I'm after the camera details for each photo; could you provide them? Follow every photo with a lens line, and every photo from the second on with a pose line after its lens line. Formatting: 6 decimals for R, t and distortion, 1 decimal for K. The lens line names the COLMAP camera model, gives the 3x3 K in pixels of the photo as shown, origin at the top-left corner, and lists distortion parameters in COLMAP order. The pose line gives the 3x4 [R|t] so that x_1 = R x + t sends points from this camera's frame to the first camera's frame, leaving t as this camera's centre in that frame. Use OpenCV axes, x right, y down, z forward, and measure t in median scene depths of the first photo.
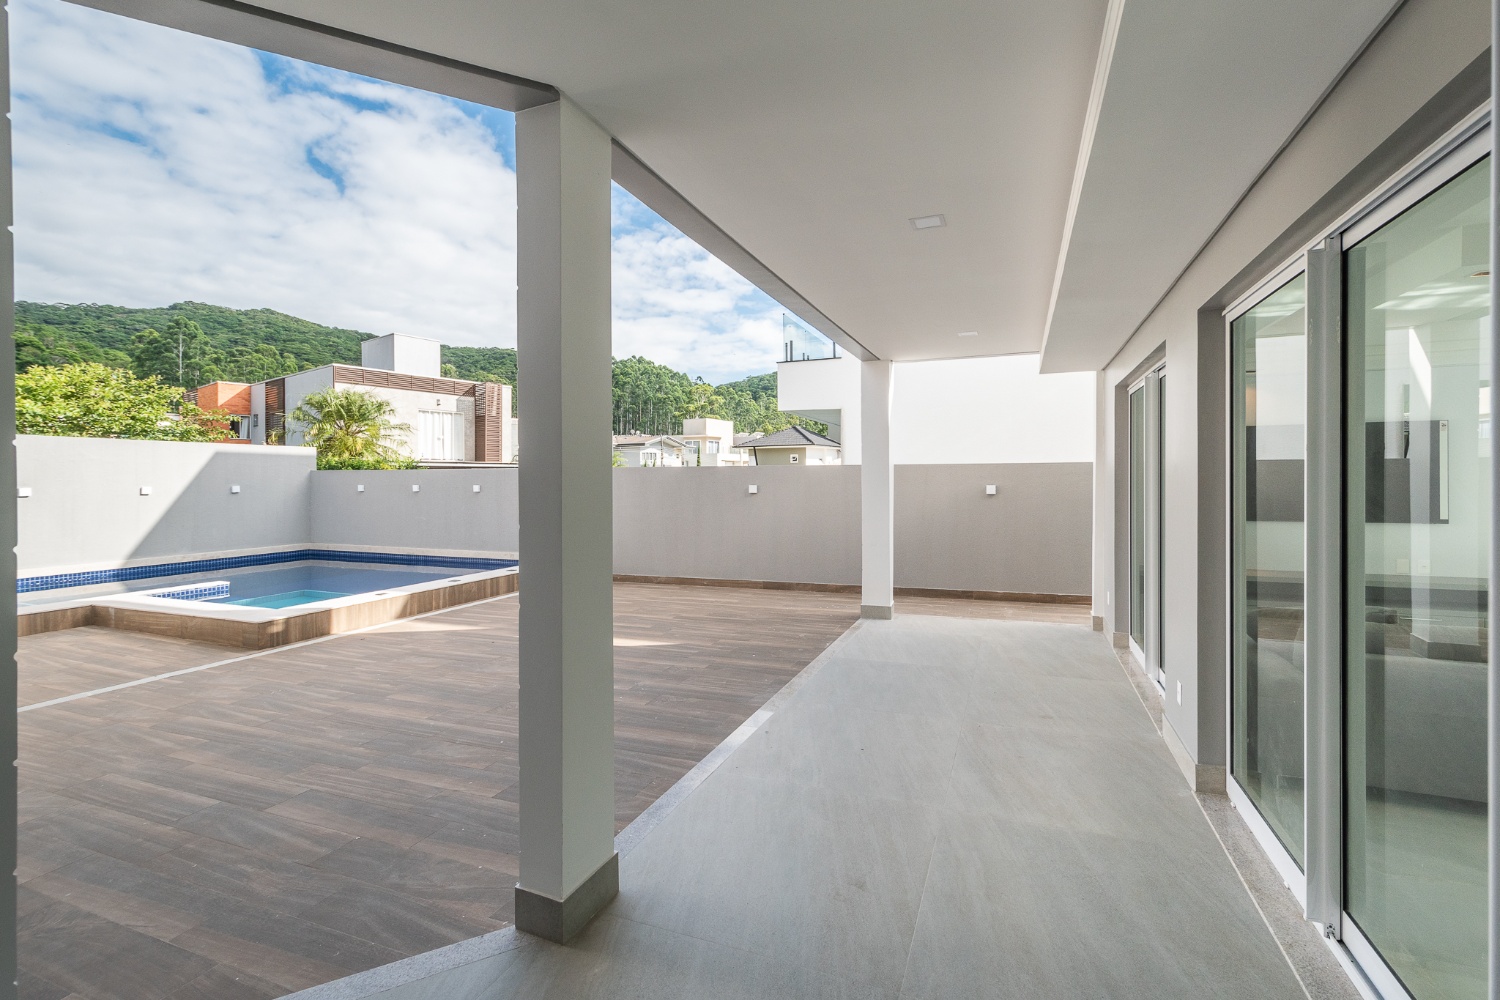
lens RADIAL K [[663.0, 0, 746.2], [0, 663.0, 488.9], [0, 0, 1]] dist [0.011687, 0.000476]
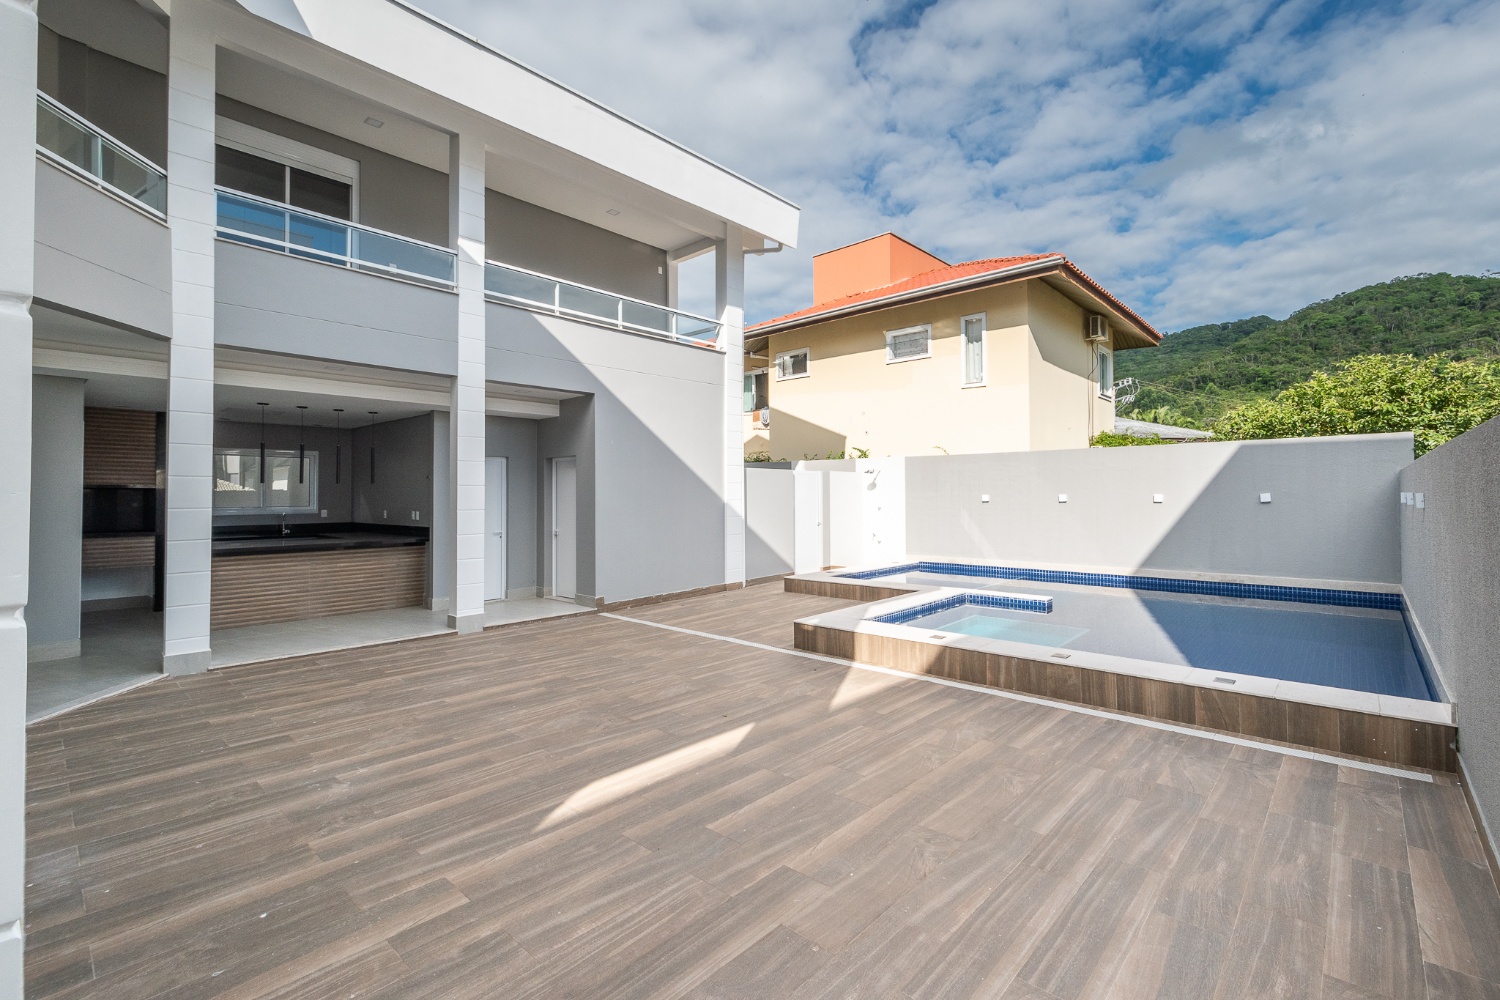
lens RADIAL K [[663.0, 0, 808.0], [0, 663.0, 484.9], [0, 0, 1]] dist [0.011687, 0.000476]
pose [[-0.327772, -0.008625, -0.944717, 0.319649], [-0.001785, 0.999962, -0.008510, -0.015726], [0.944755, -0.001104, -0.327775, 1.563504]]
